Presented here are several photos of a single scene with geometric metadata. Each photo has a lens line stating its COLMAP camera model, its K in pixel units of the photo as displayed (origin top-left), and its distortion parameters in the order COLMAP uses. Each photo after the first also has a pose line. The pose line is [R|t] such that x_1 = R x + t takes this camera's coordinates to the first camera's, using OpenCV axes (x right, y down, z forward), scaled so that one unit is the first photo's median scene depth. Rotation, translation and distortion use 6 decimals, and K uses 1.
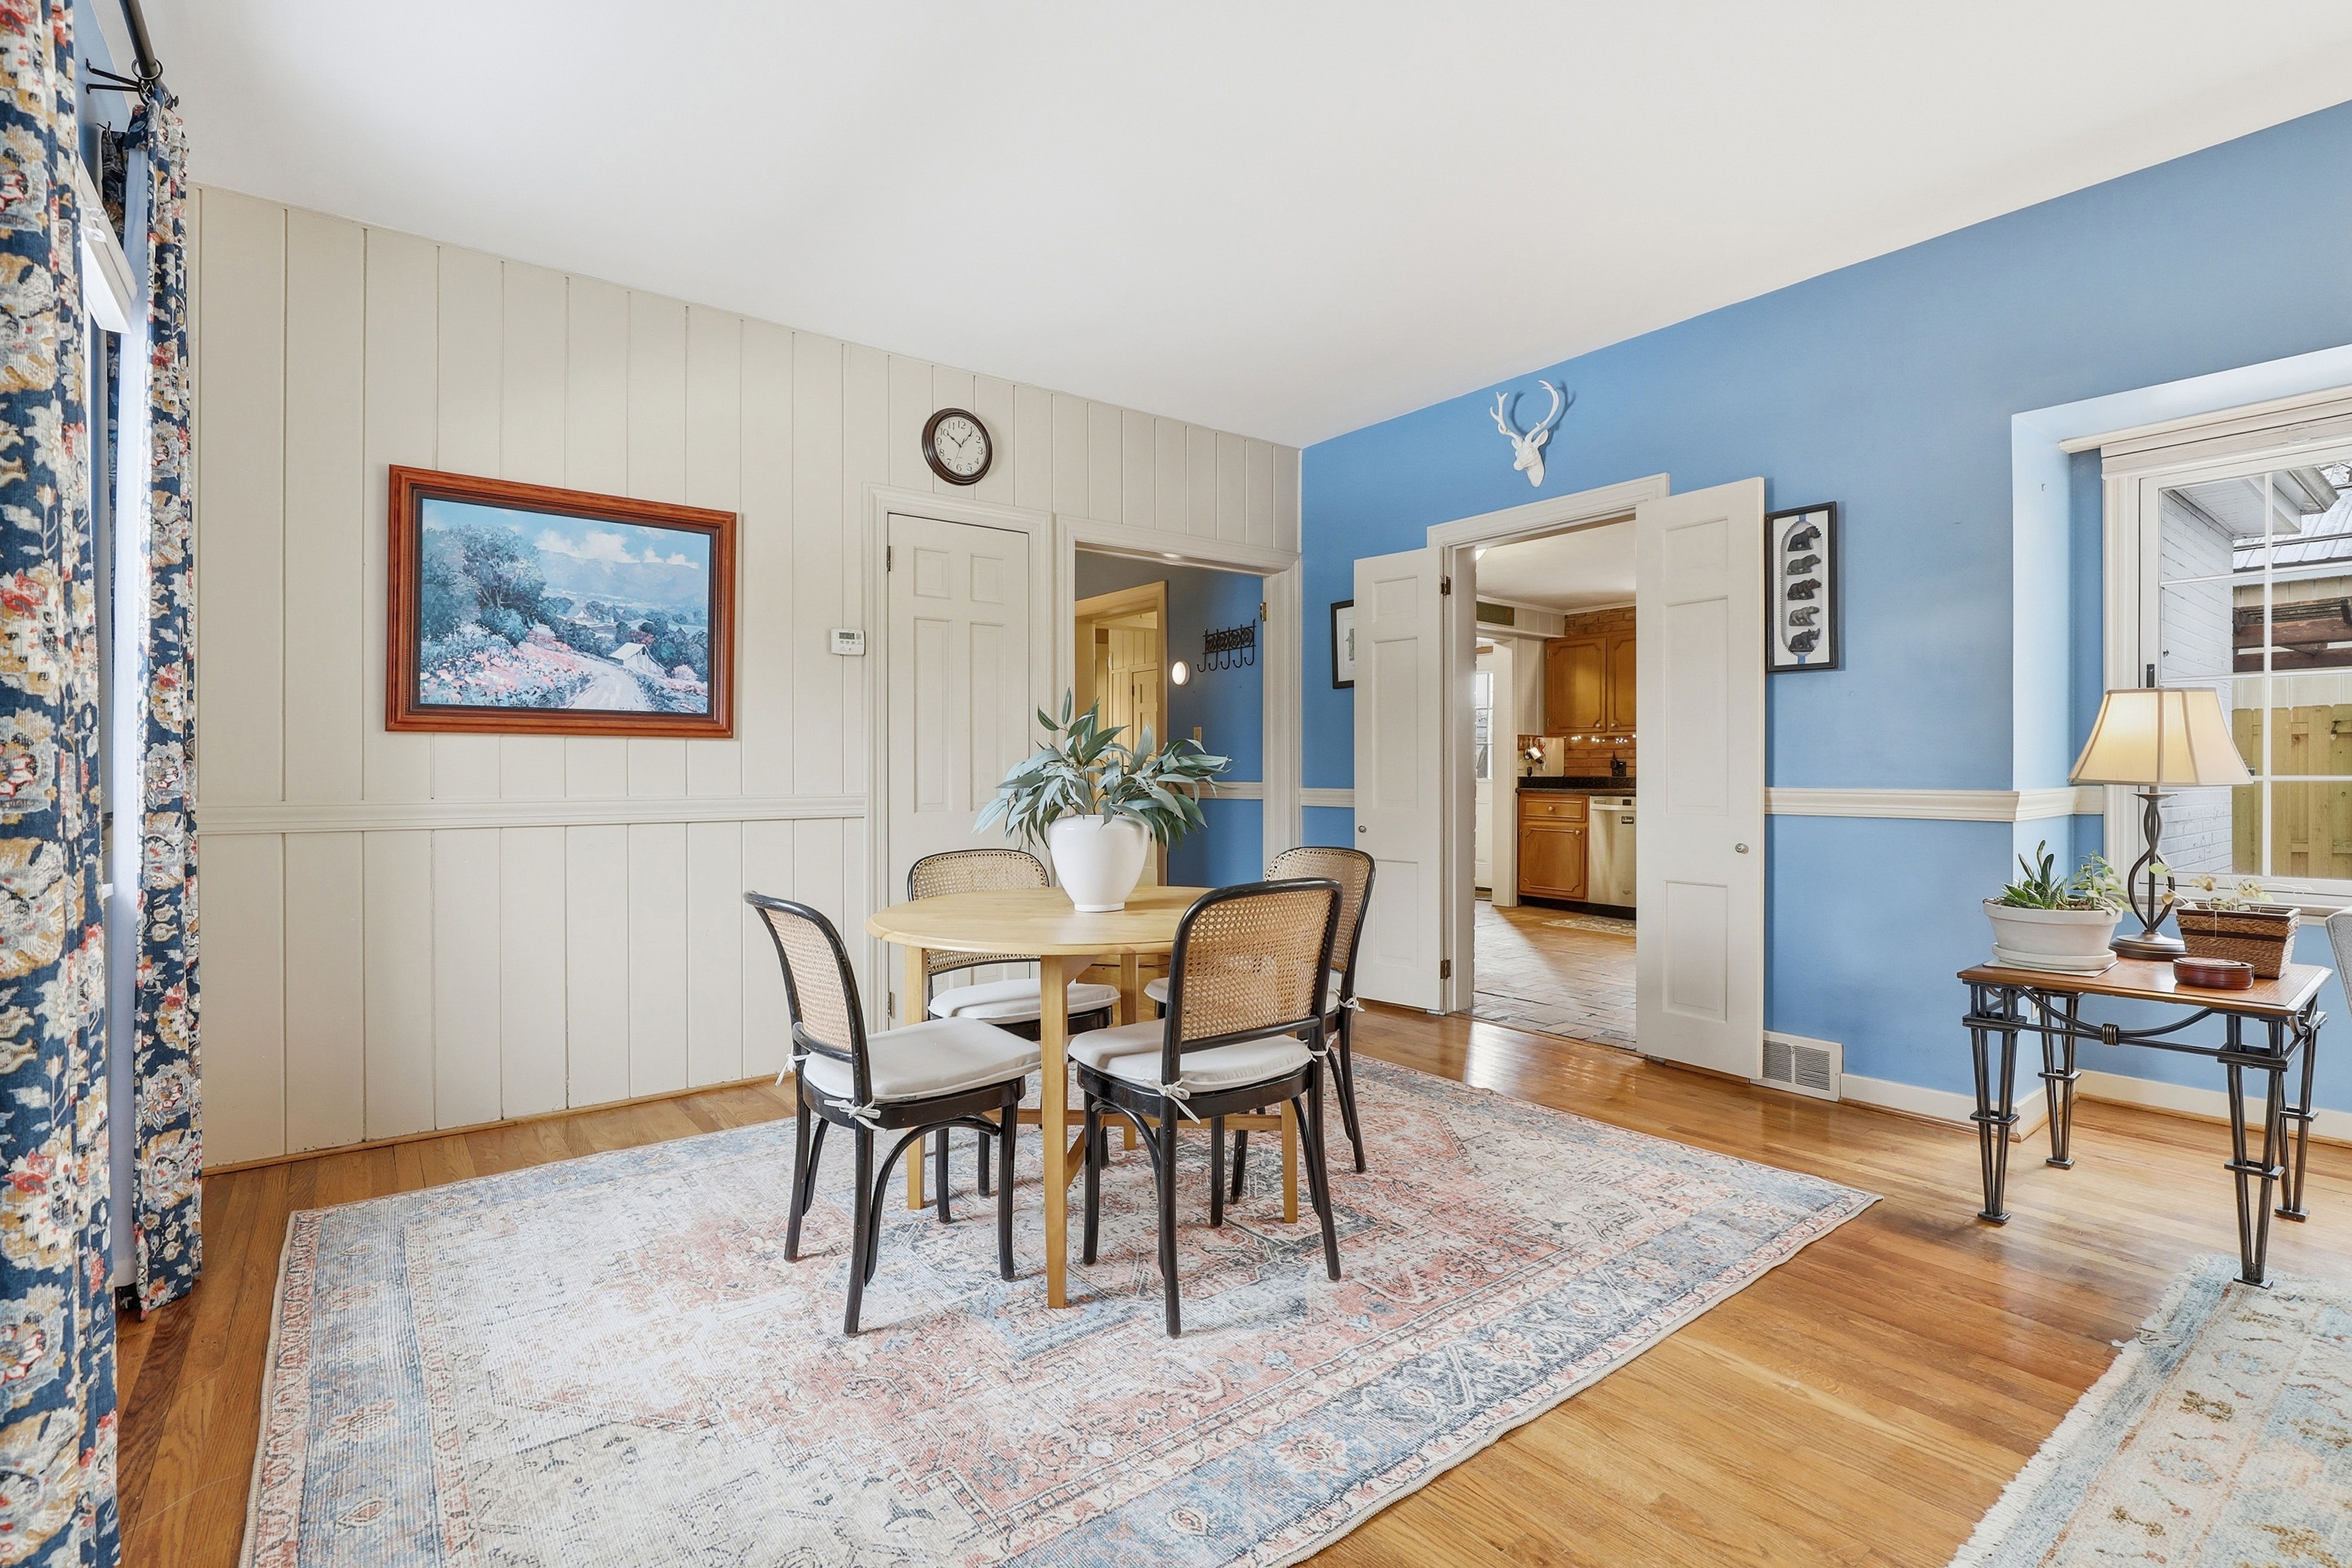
lens RADIAL K [[1087.8, 0, 1191.4], [0, 1087.8, 765.6], [0, 0, 1]] dist [-0.023874, 0.006216]
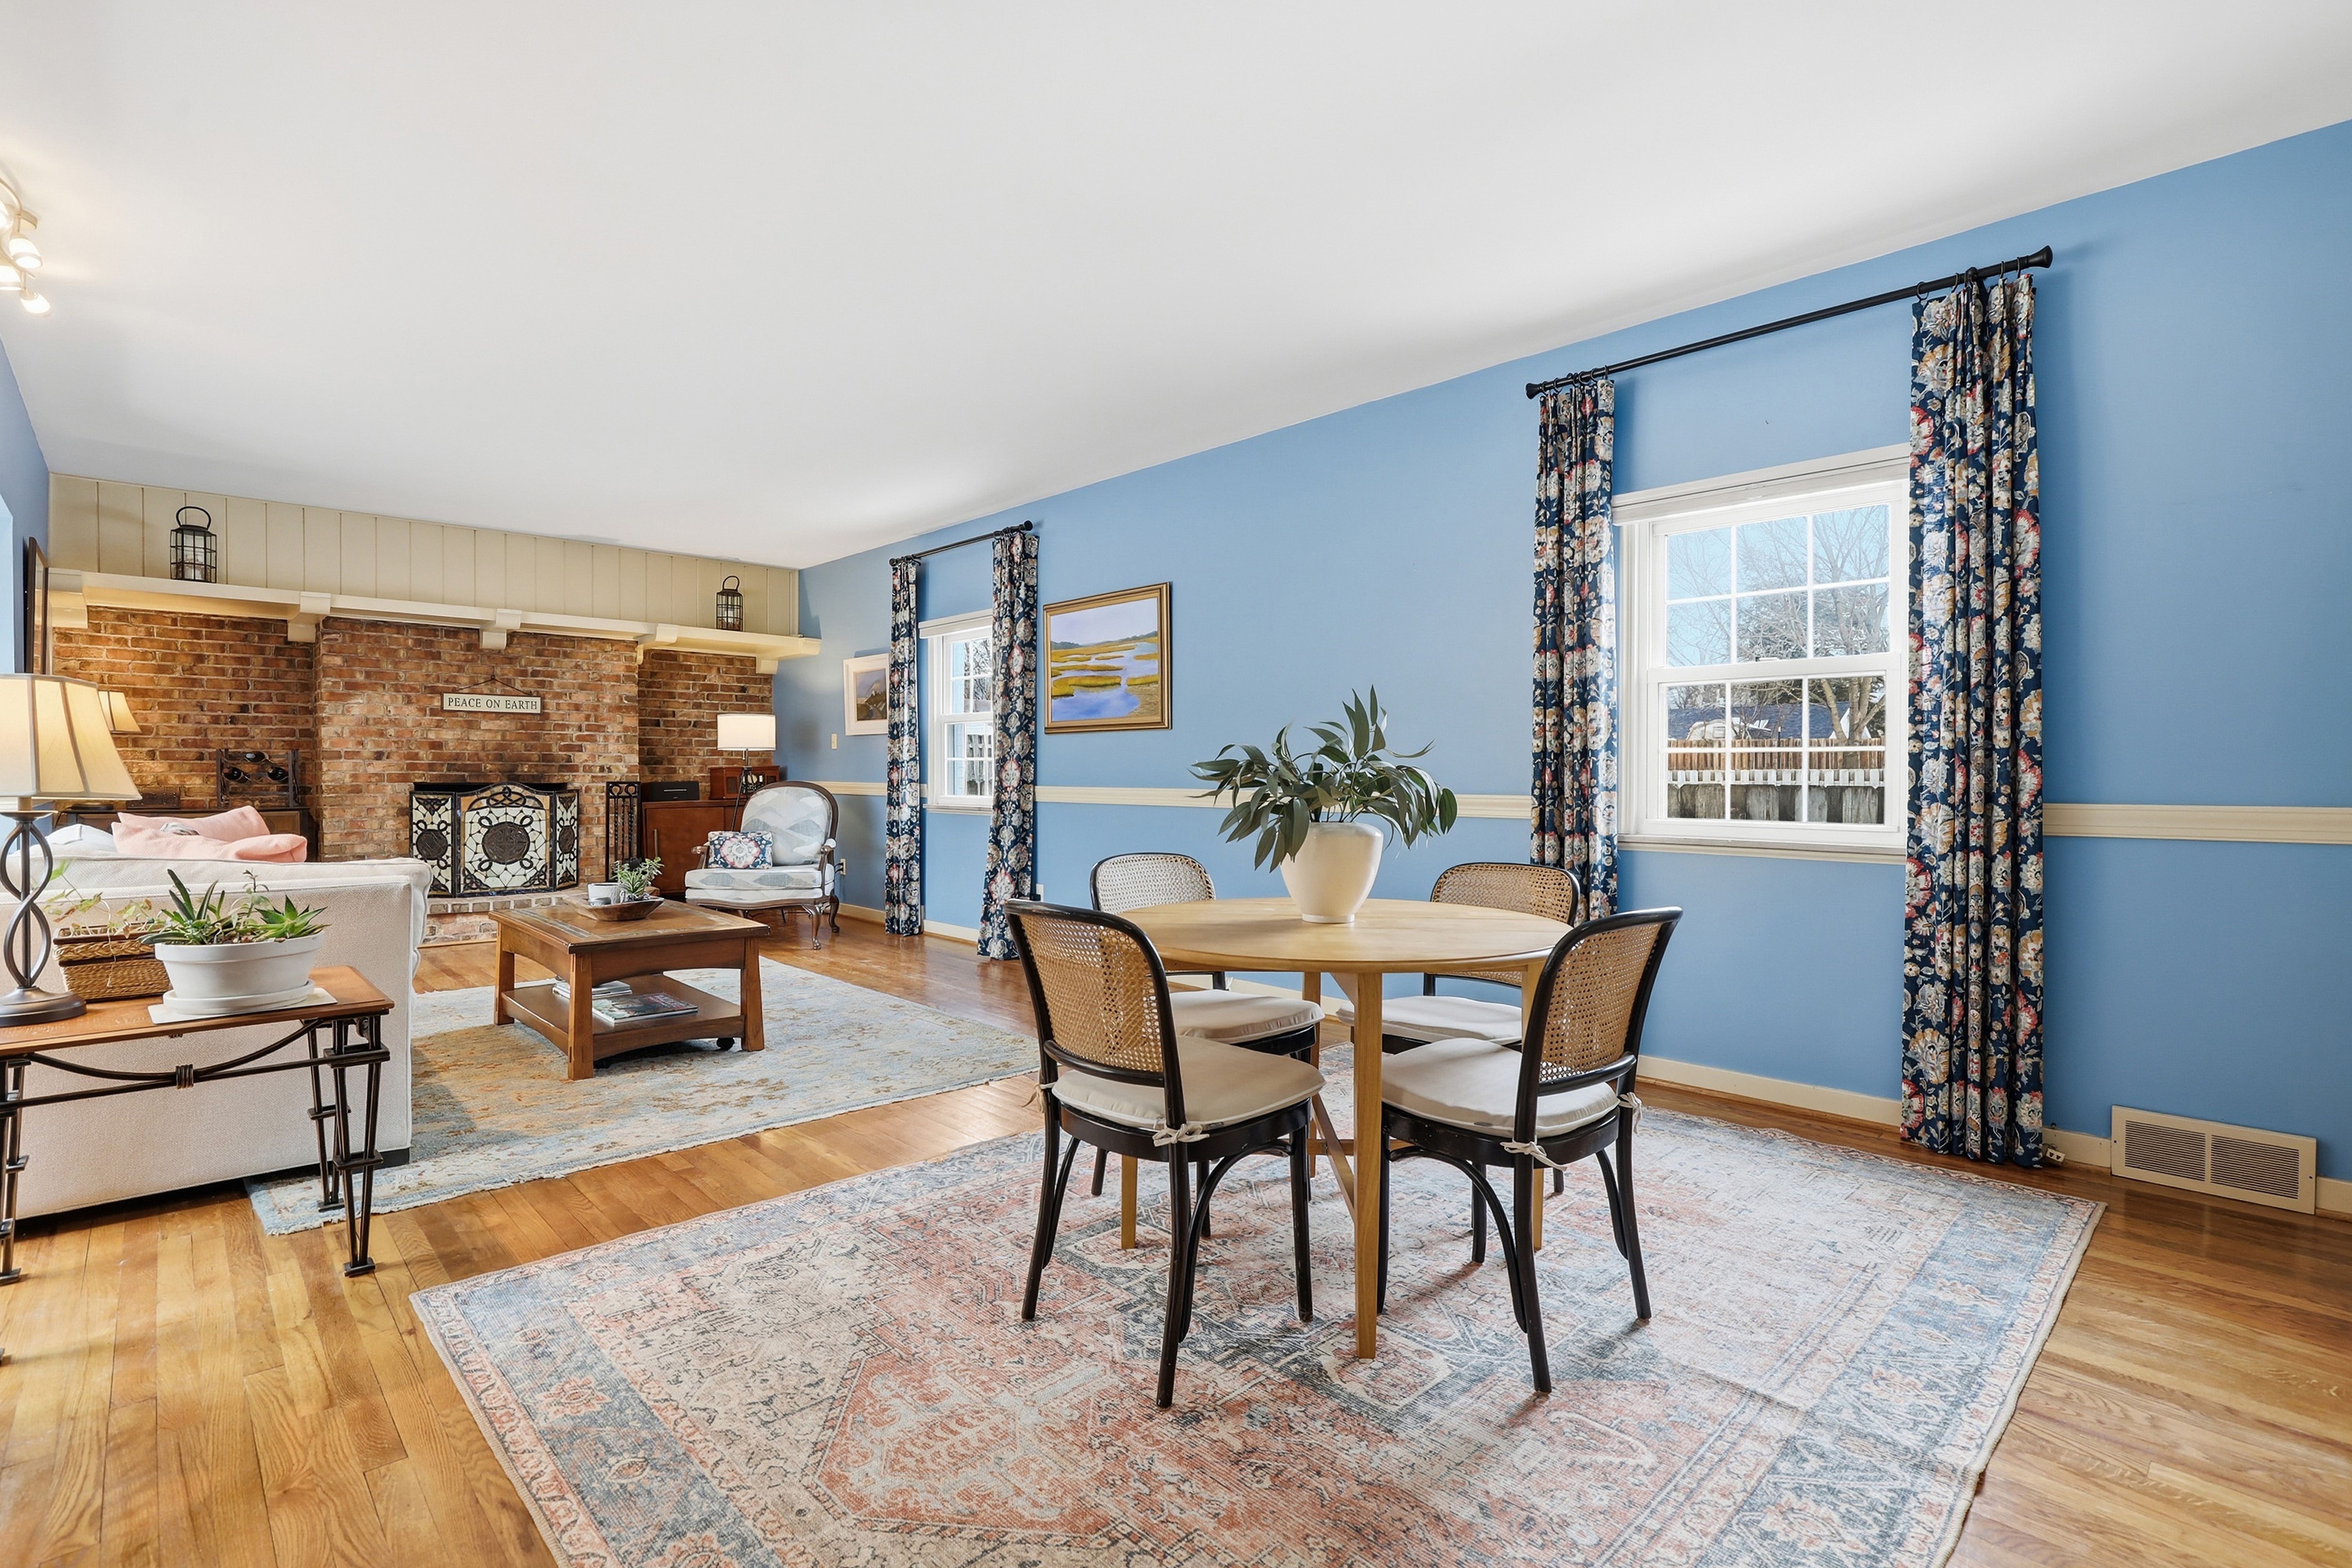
lens RADIAL K [[1087.8, 0, 1180.3], [0, 1087.8, 788.1], [0, 0, 1]] dist [-0.023874, 0.006216]
pose [[-0.994140, 0.005582, -0.107953, 0.153374], [0.004685, 0.999952, 0.008562, 0.008871], [0.107995, 0.008006, -0.994119, 2.024279]]
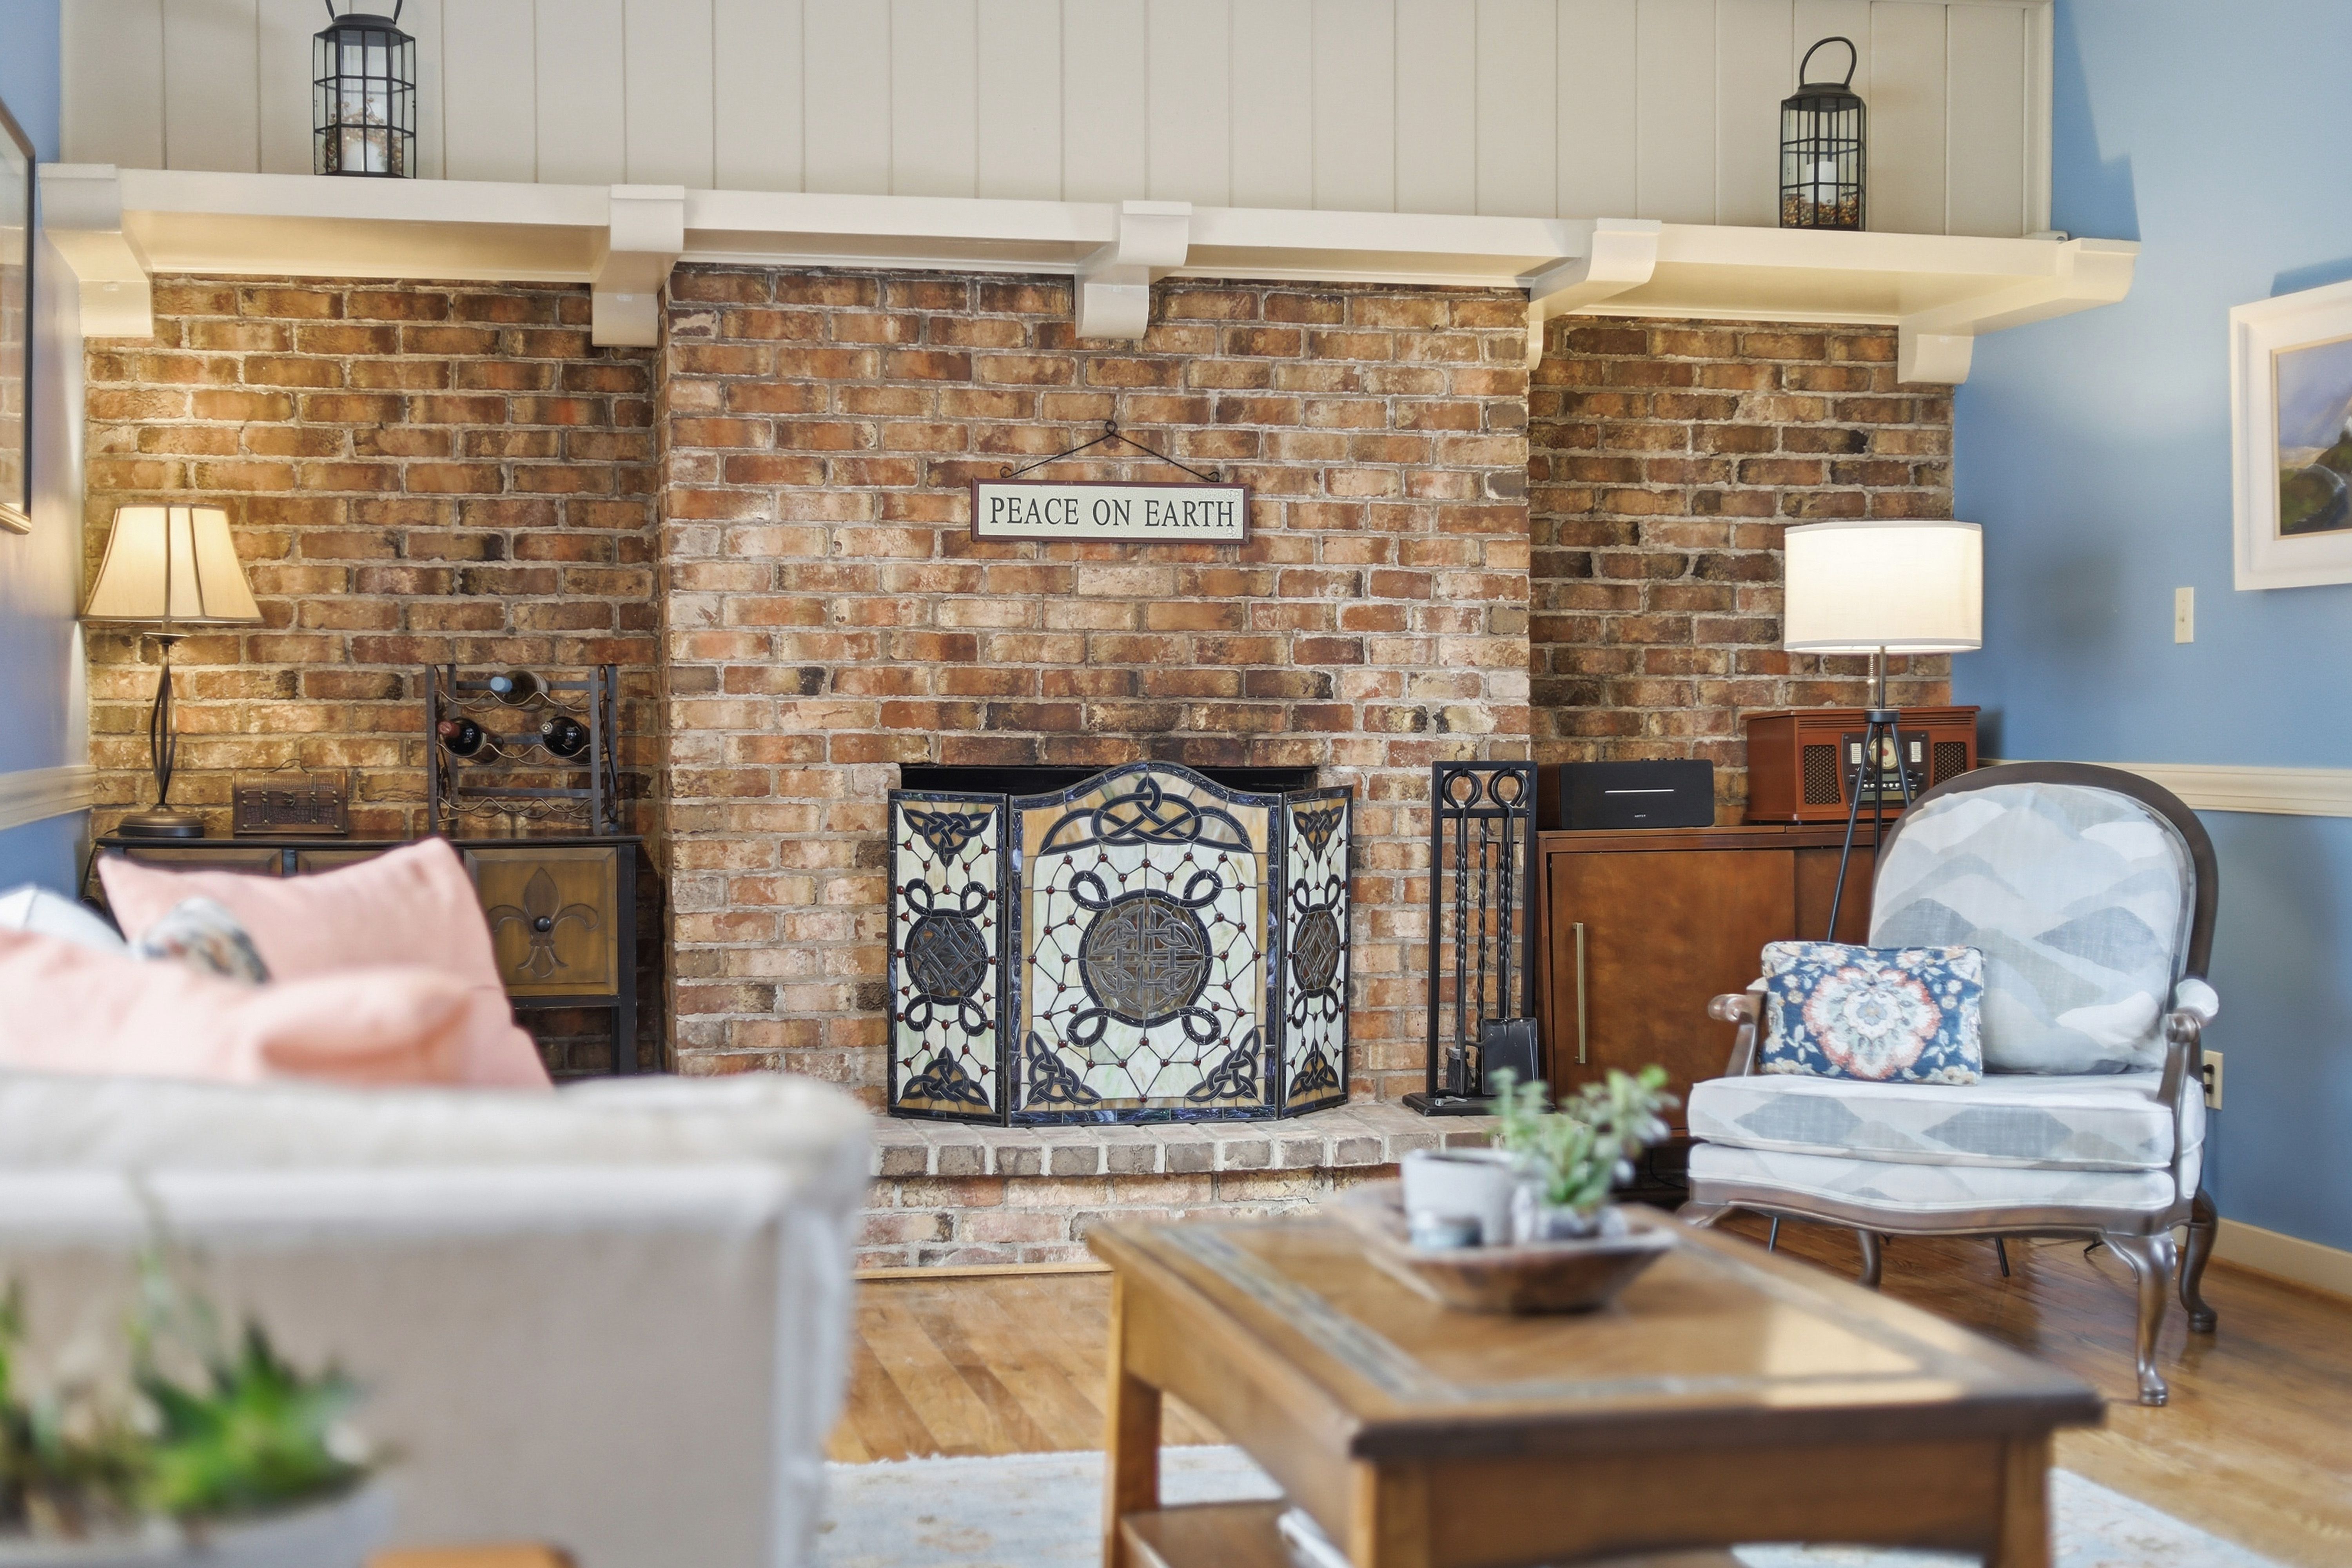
lens RADIAL K [[3447.0, 0, 1202.0], [0, 3447.0, 879.4], [0, 0, 1]] dist [-0.017281, 0.000000]
pose [[-0.906348, -0.012164, 0.422356, 0.377025], [0.003561, 0.999330, 0.036424, 0.001802], [-0.422516, 0.034517, -0.905698, 1.548276]]
